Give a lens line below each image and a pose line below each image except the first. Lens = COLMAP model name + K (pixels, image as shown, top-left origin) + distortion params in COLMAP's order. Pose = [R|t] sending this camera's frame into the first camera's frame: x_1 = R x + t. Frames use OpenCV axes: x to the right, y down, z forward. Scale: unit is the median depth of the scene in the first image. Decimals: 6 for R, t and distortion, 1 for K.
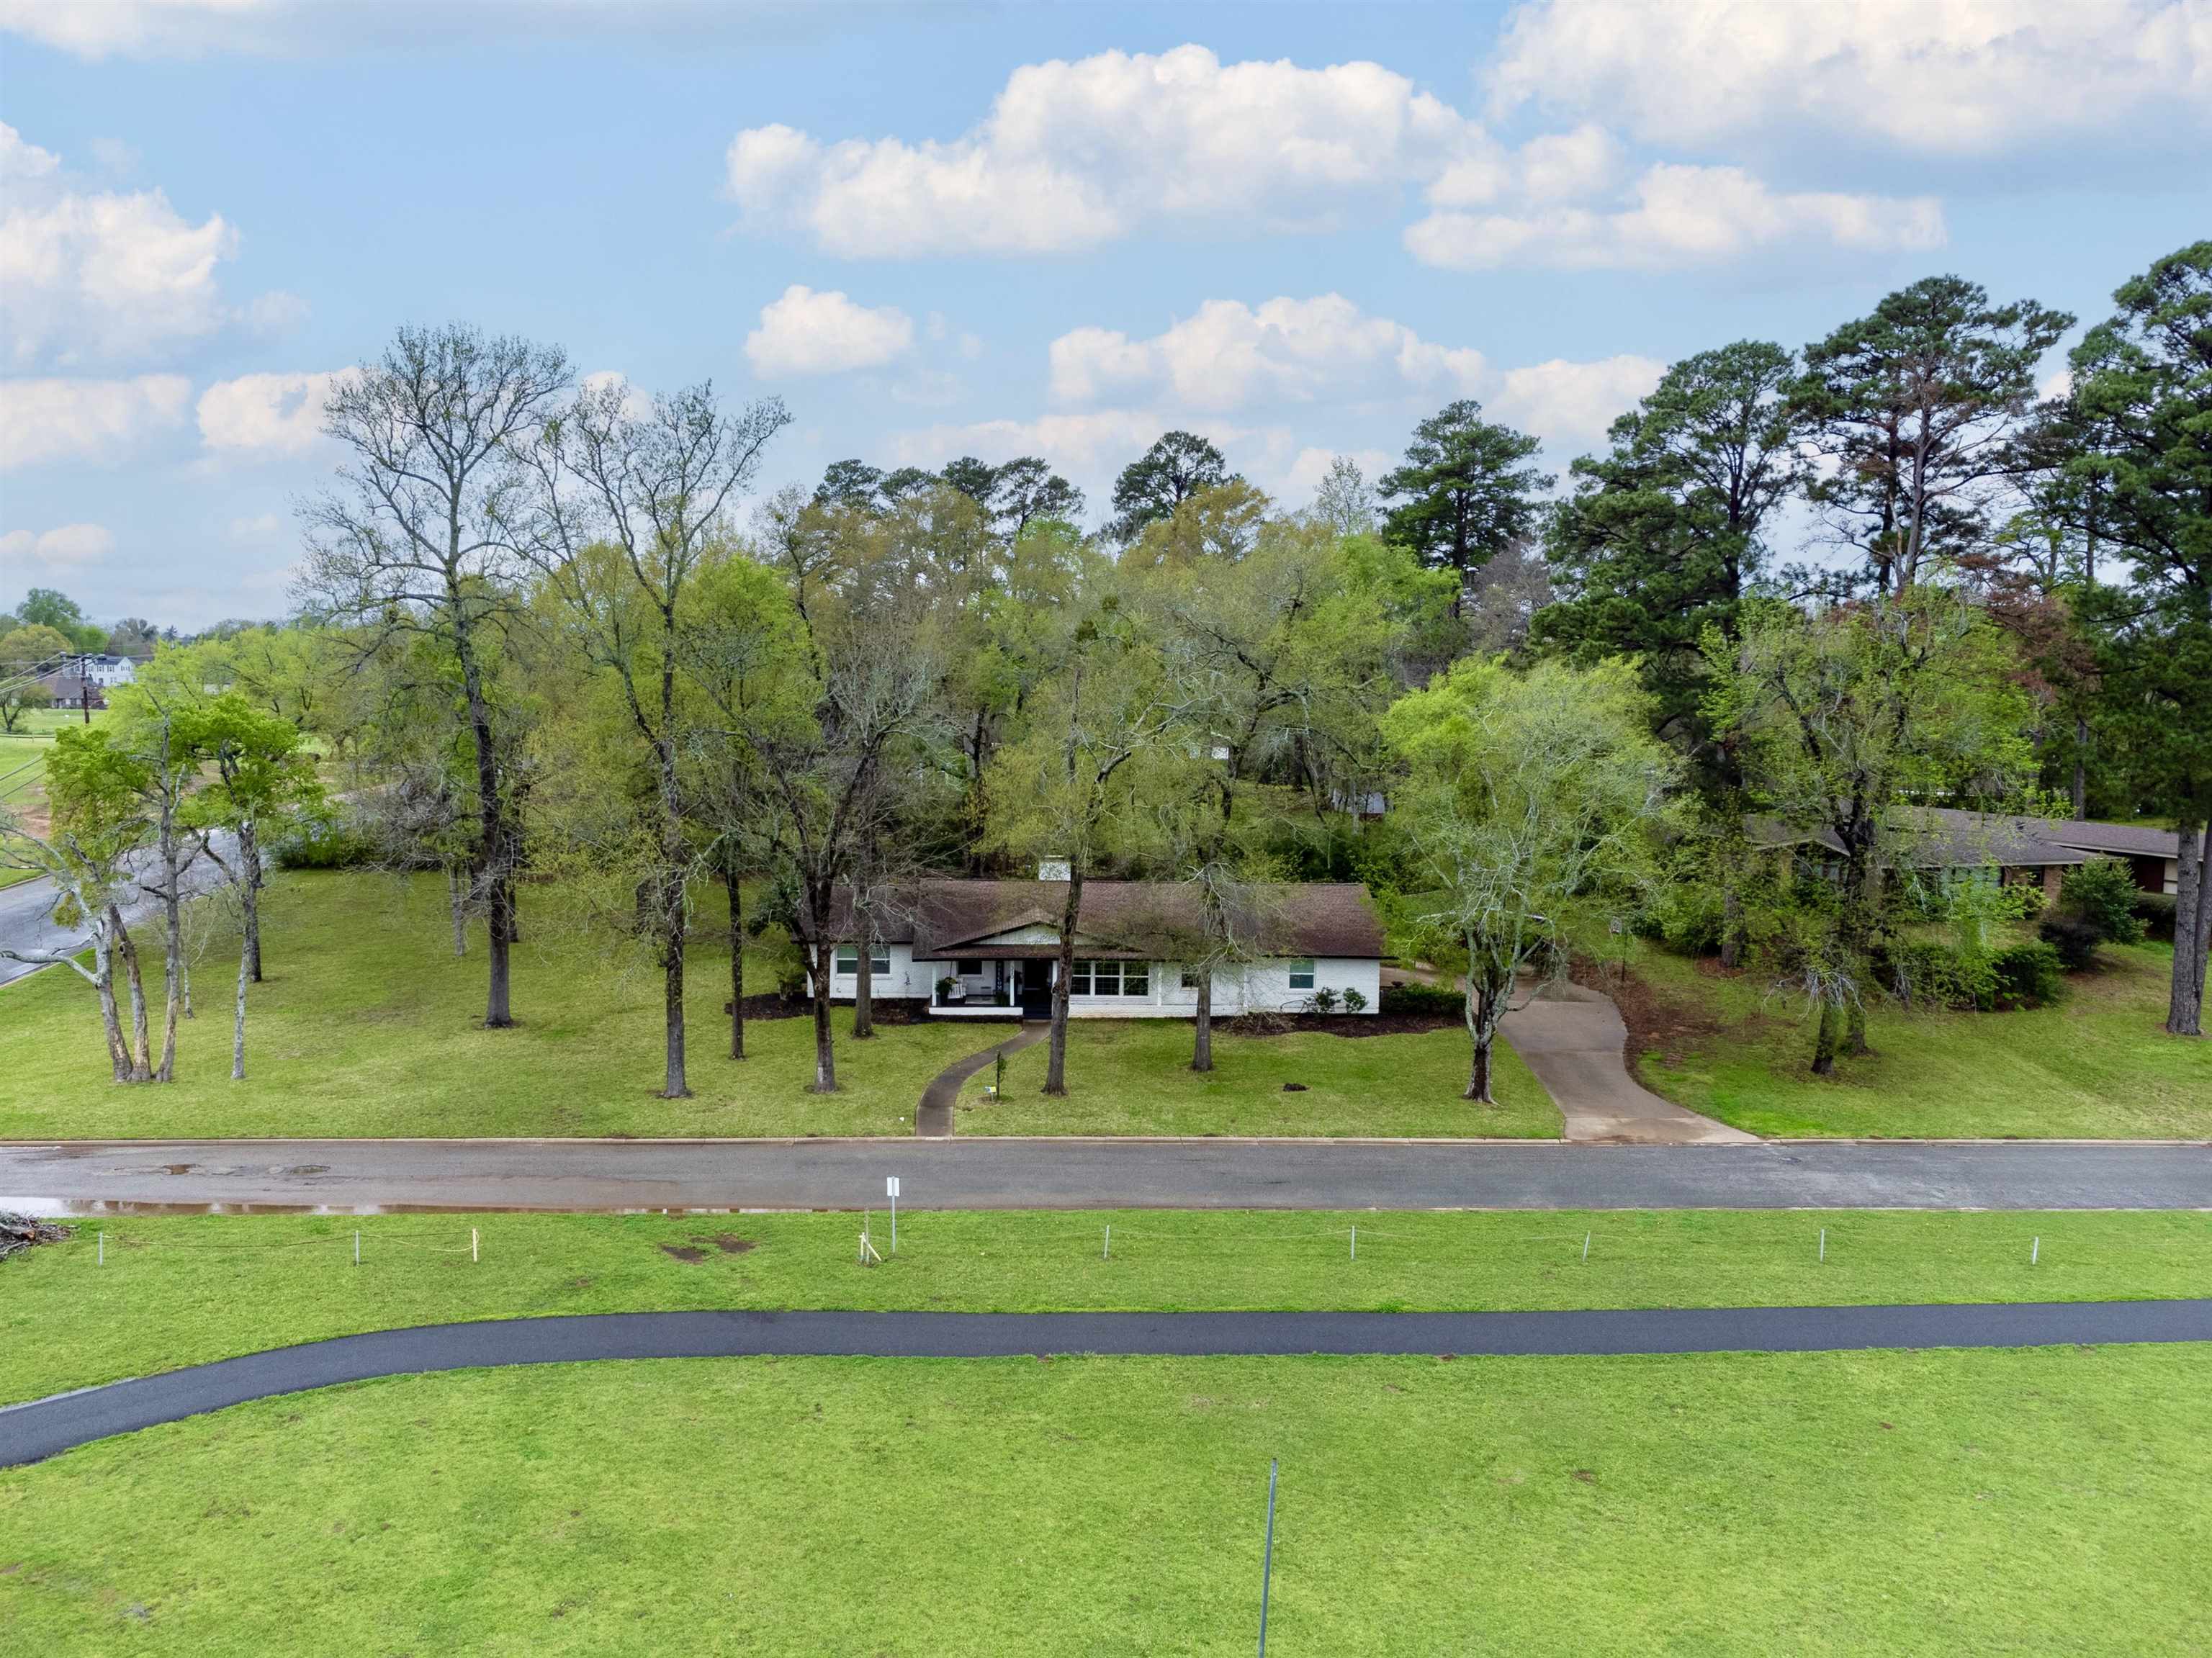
lens RADIAL K [[1725.2, 0, 1107.2], [0, 1725.2, 827.1], [0, 0, 1]] dist [0.013179, -0.004276]
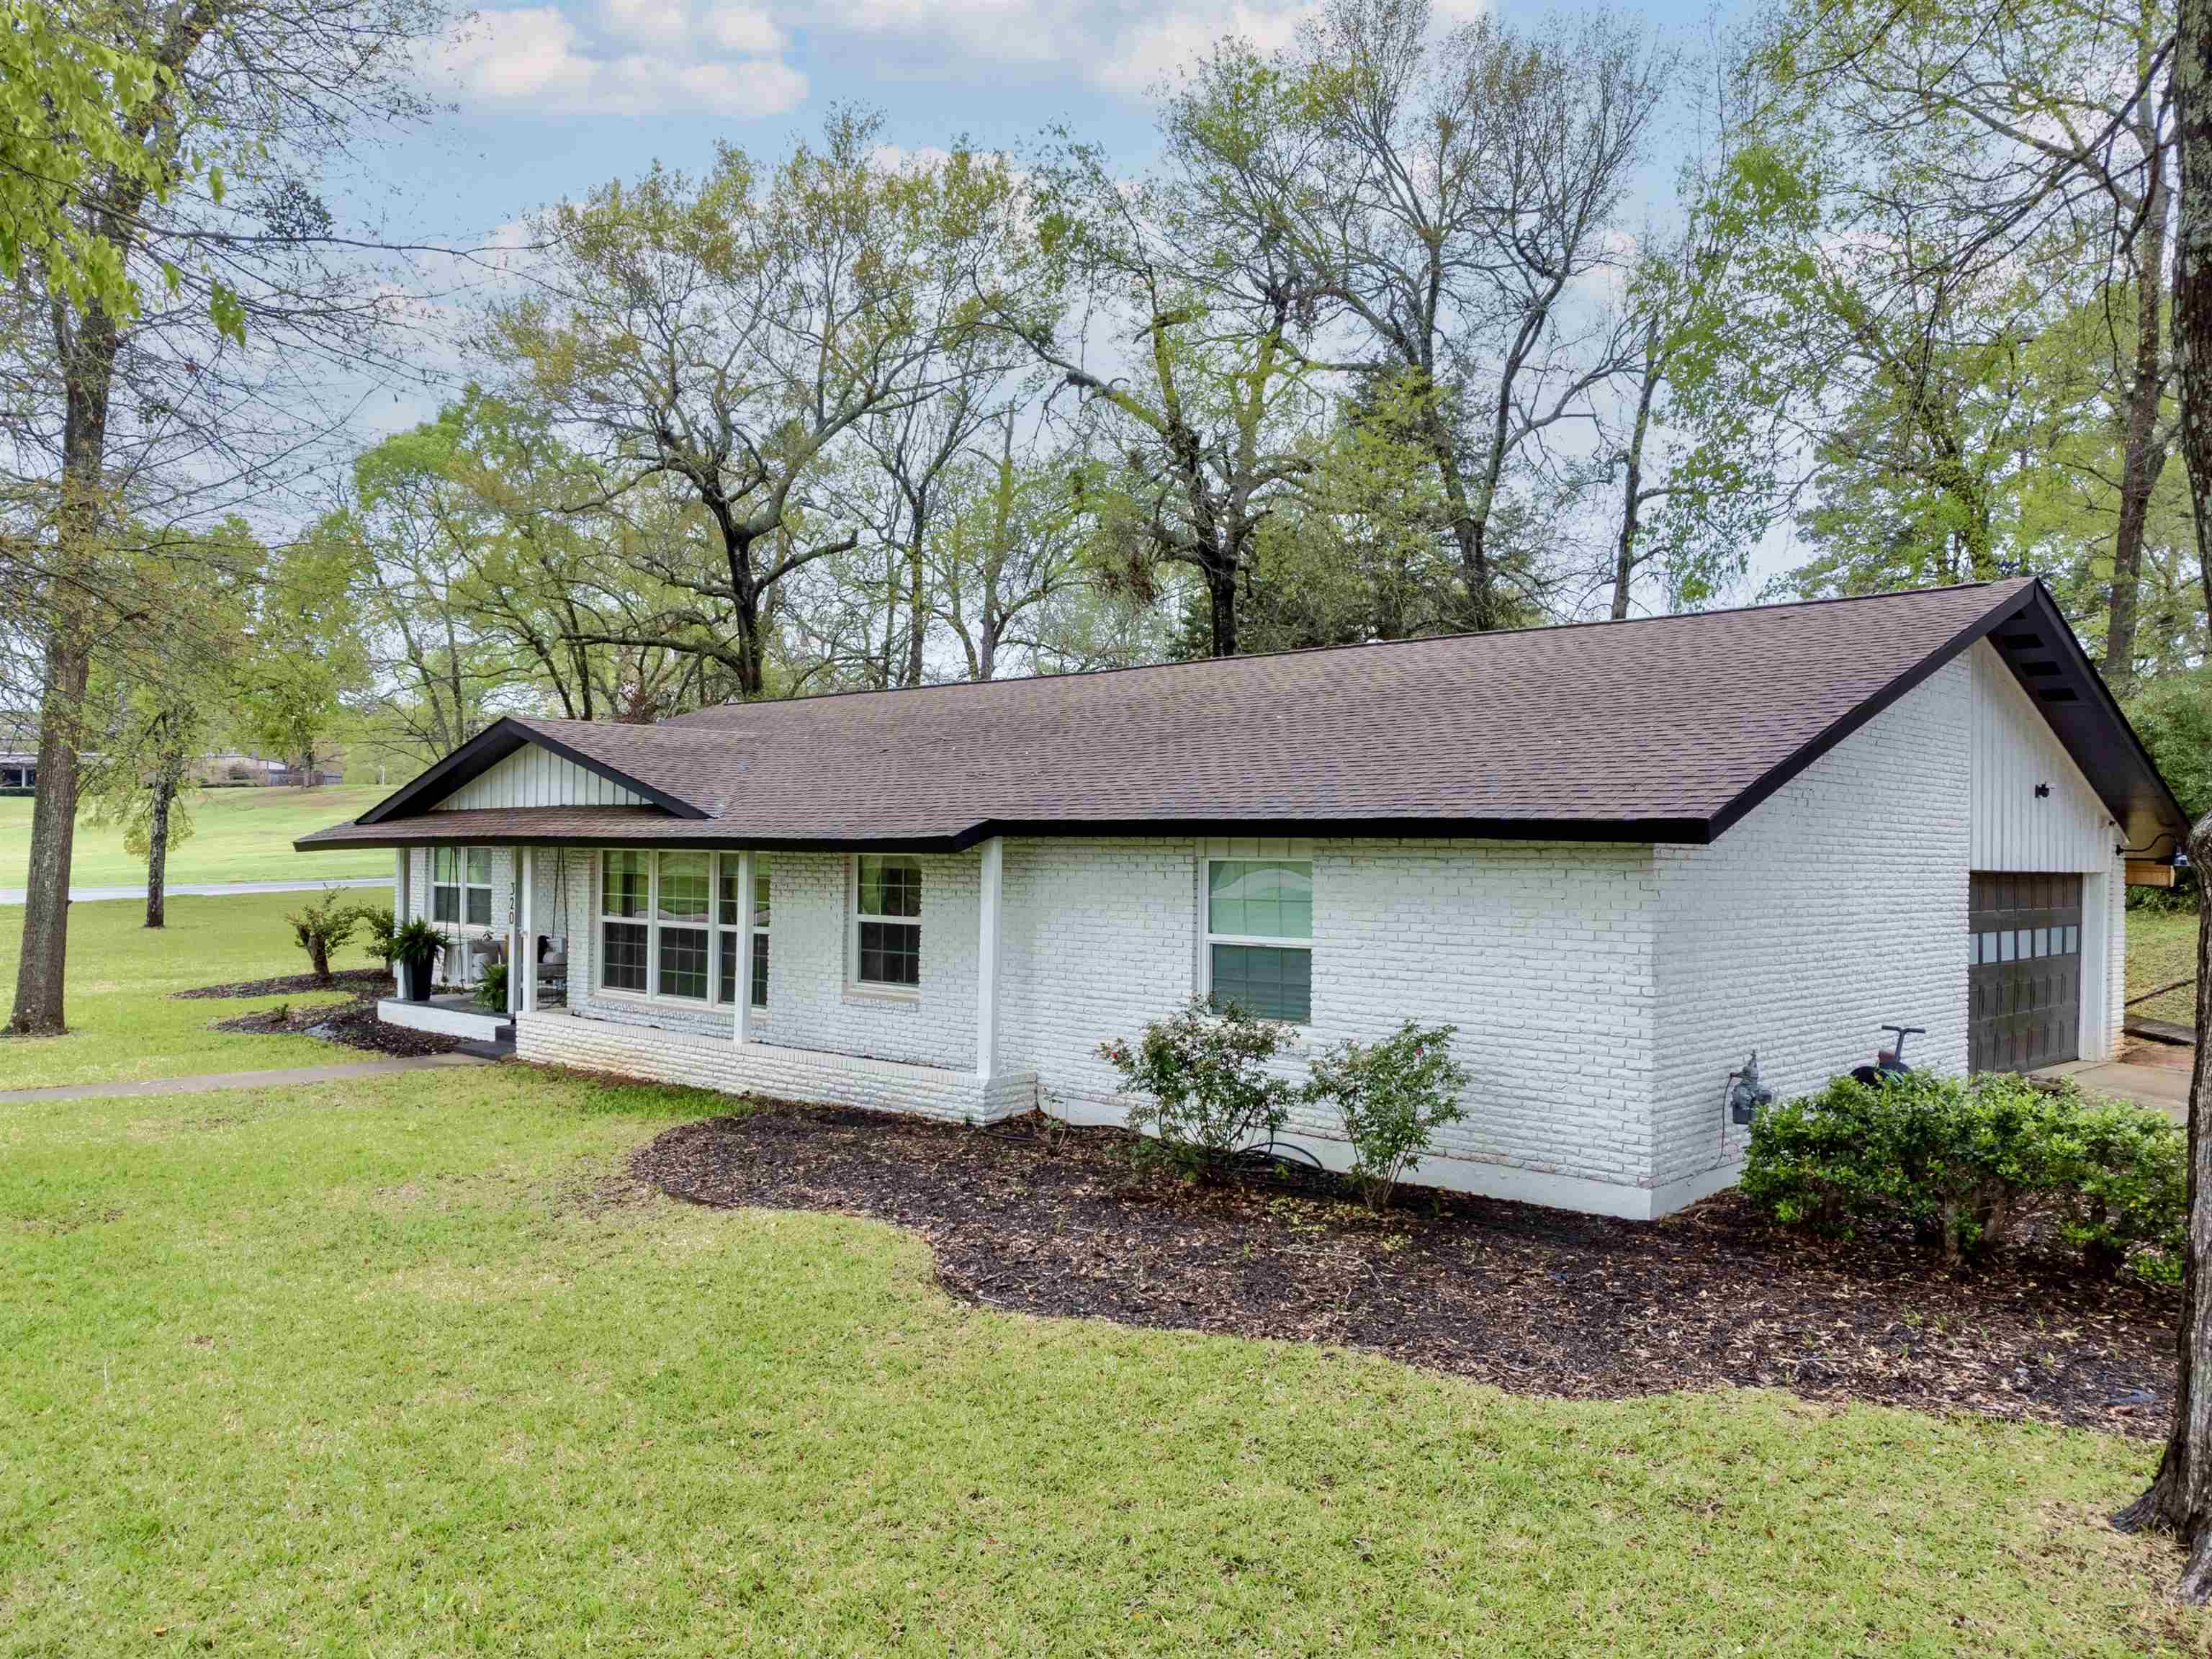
lens RADIAL K [[1725.4, 0, 1116.3], [0, 1725.4, 840.0], [0, 0, 1]] dist [0.013179, -0.004276]
pose [[0.696296, -0.013738, -0.717623, 0.238094], [-0.070186, 0.993722, -0.087124, 0.092206], [0.714315, 0.111031, 0.690961, 0.862855]]
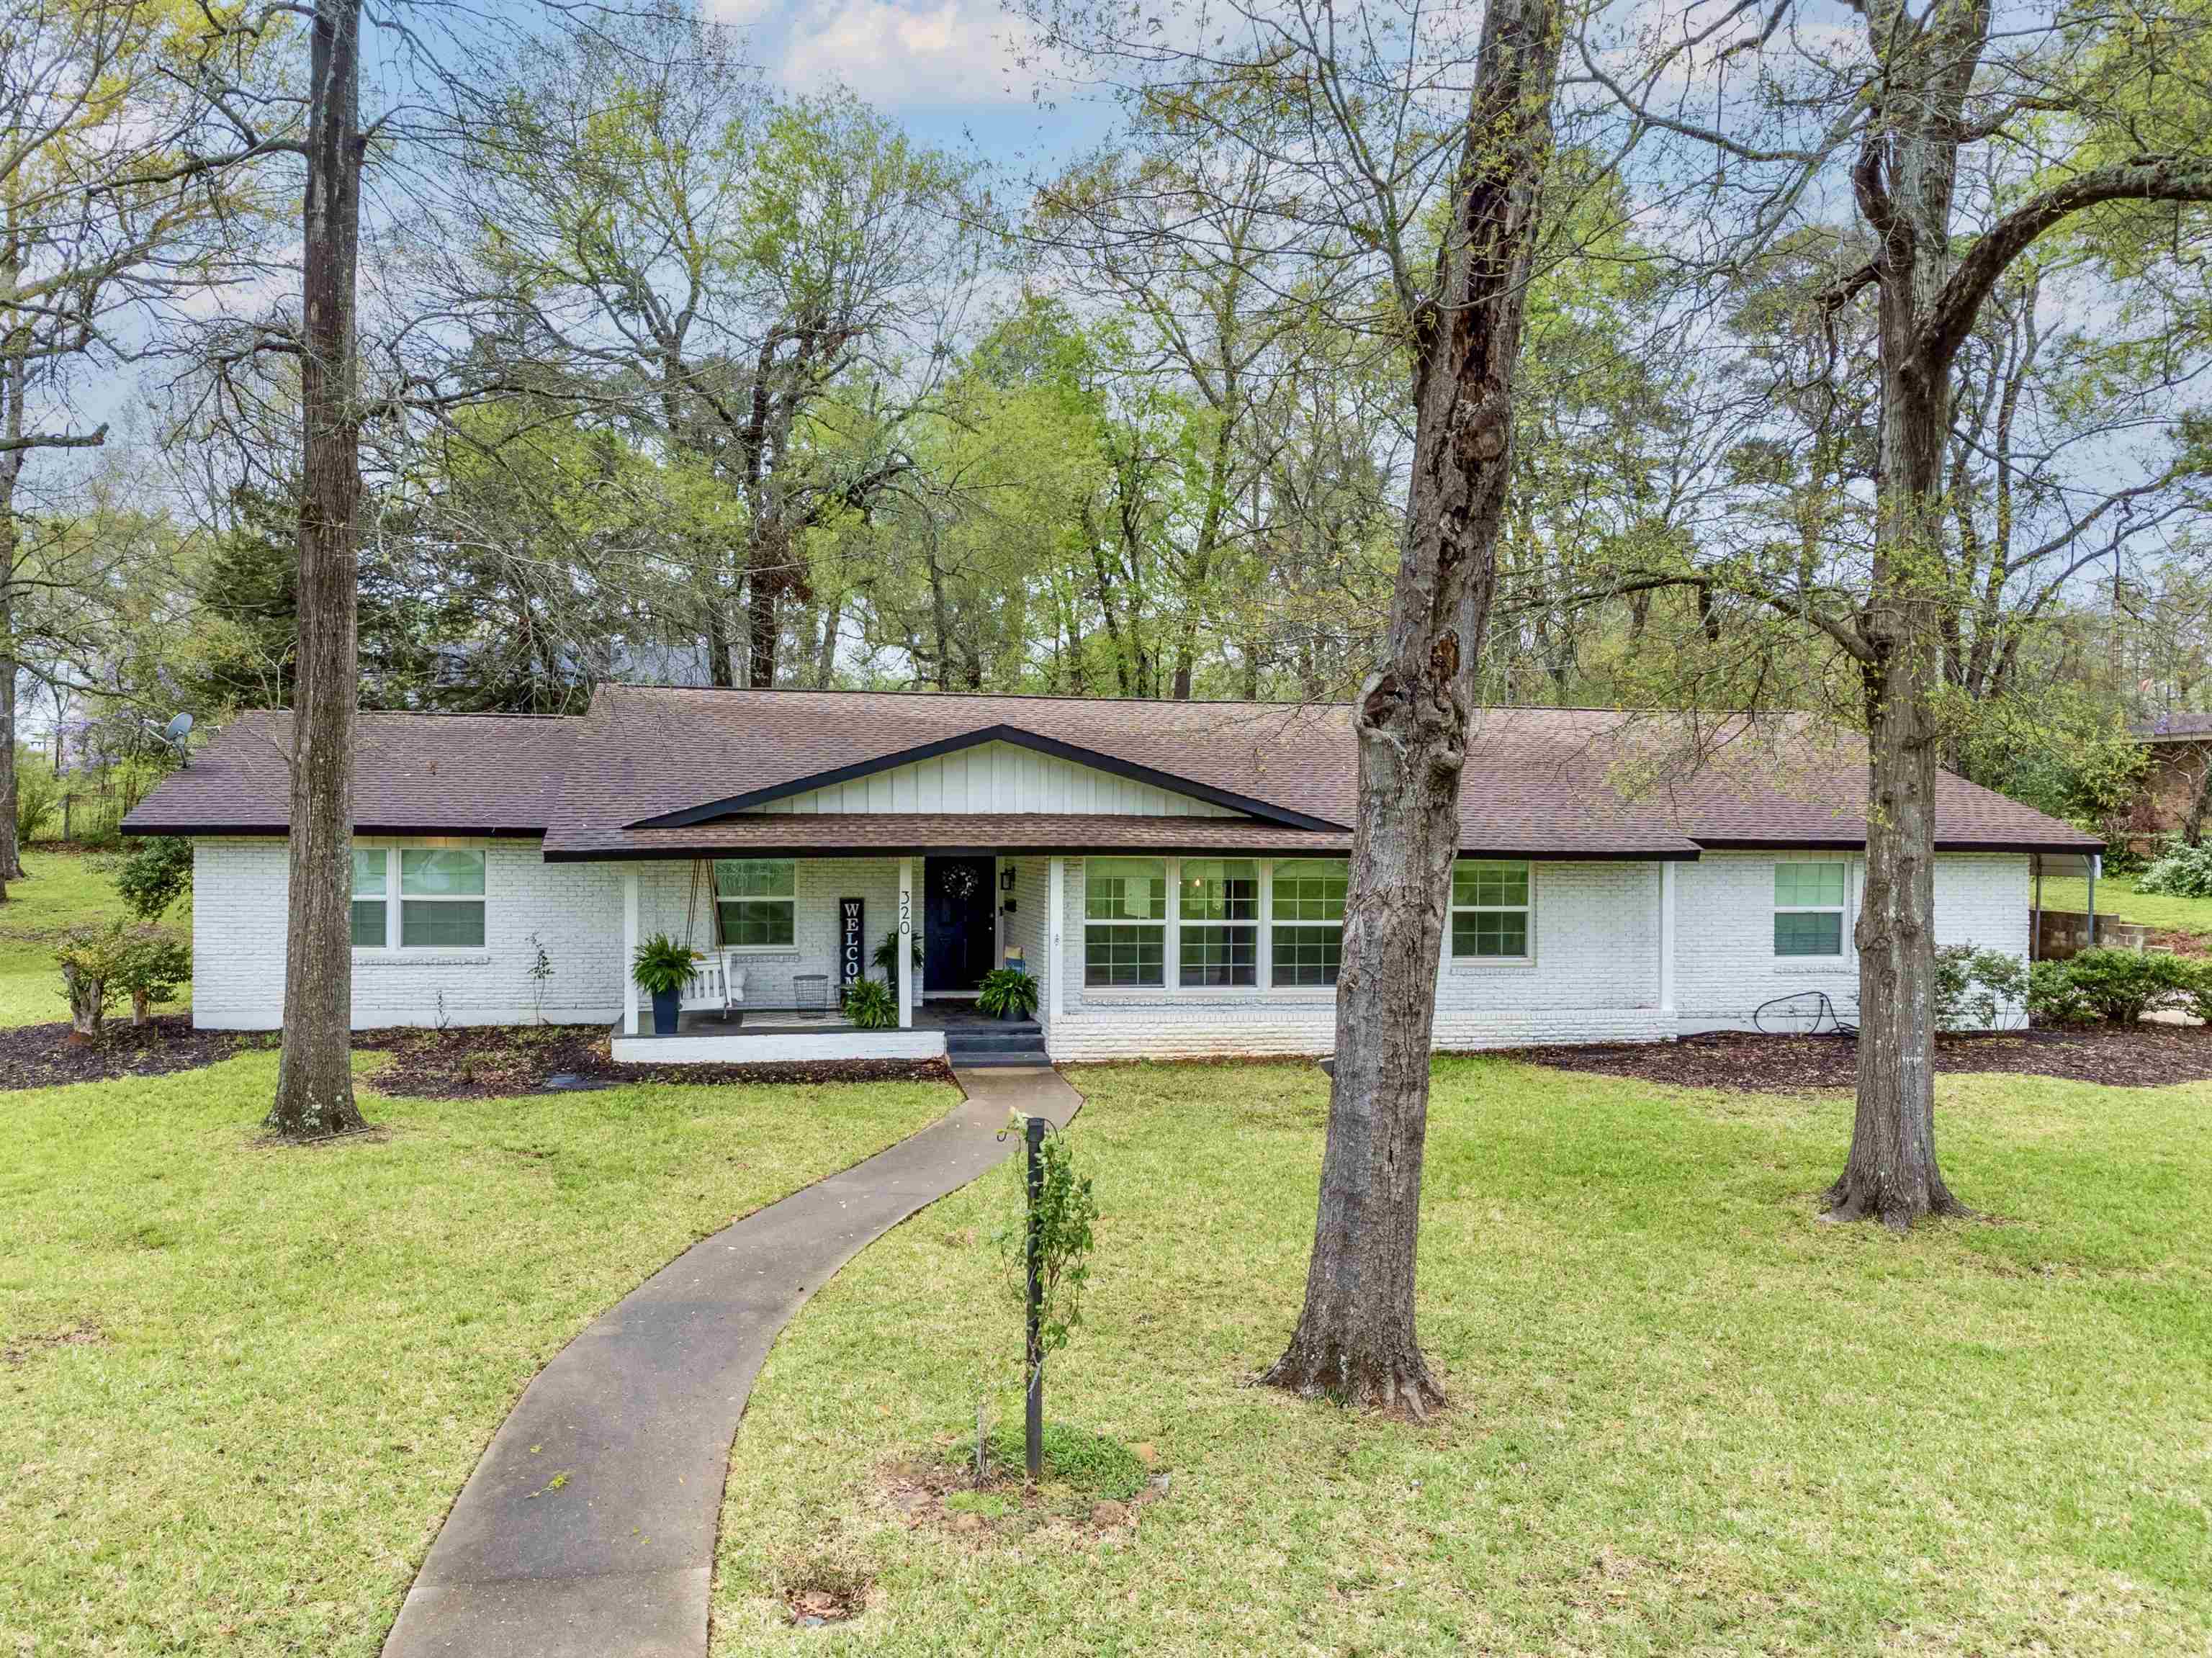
lens RADIAL K [[1725.2, 0, 1111.3], [0, 1725.2, 828.0], [0, 0, 1]] dist [0.013179, -0.004276]
pose [[0.989080, -0.006890, 0.147222, -0.063562], [0.020852, 0.995401, -0.093501, 0.097958], [-0.145900, 0.095550, 0.984674, 0.704057]]
